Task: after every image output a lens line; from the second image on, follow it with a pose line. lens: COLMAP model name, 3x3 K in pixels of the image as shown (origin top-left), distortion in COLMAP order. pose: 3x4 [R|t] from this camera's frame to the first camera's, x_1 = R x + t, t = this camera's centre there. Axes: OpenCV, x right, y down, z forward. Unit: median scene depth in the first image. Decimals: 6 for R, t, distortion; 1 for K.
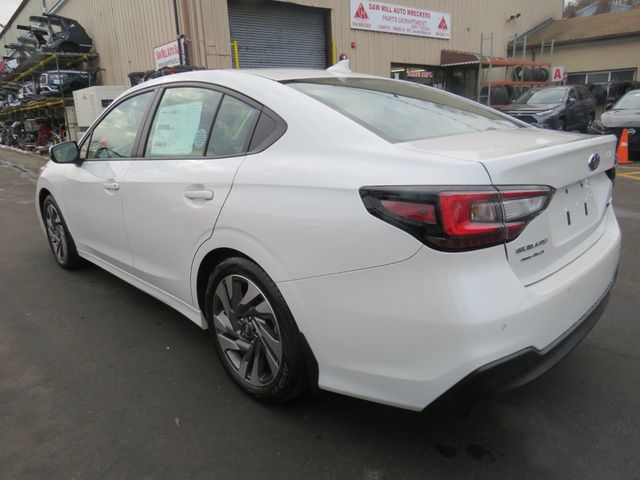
lens RADIAL K [[468.0, 0, 320.0], [0, 468.0, 240.0], [0, 0, 1]] dist [-0.028894, 0.002078]
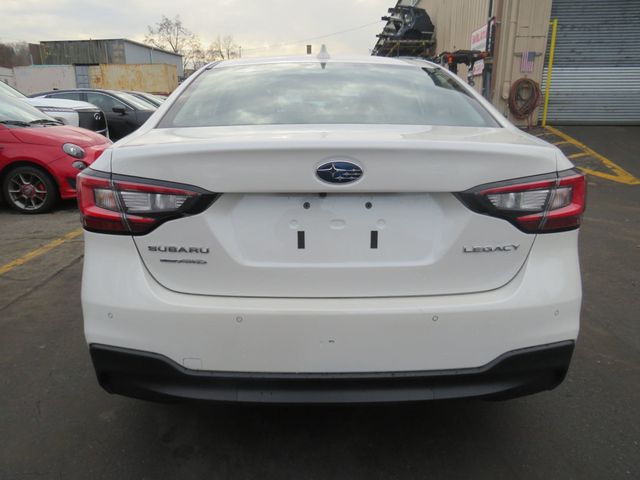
lens RADIAL K [[468.0, 0, 320.0], [0, 468.0, 240.0], [0, 0, 1]] dist [-0.028894, 0.002078]
pose [[0.718246, 0.227178, -0.657657, 0.157078], [-0.207220, 0.972147, 0.109502, -0.020438], [0.664216, 0.057631, 0.745316, 0.063610]]
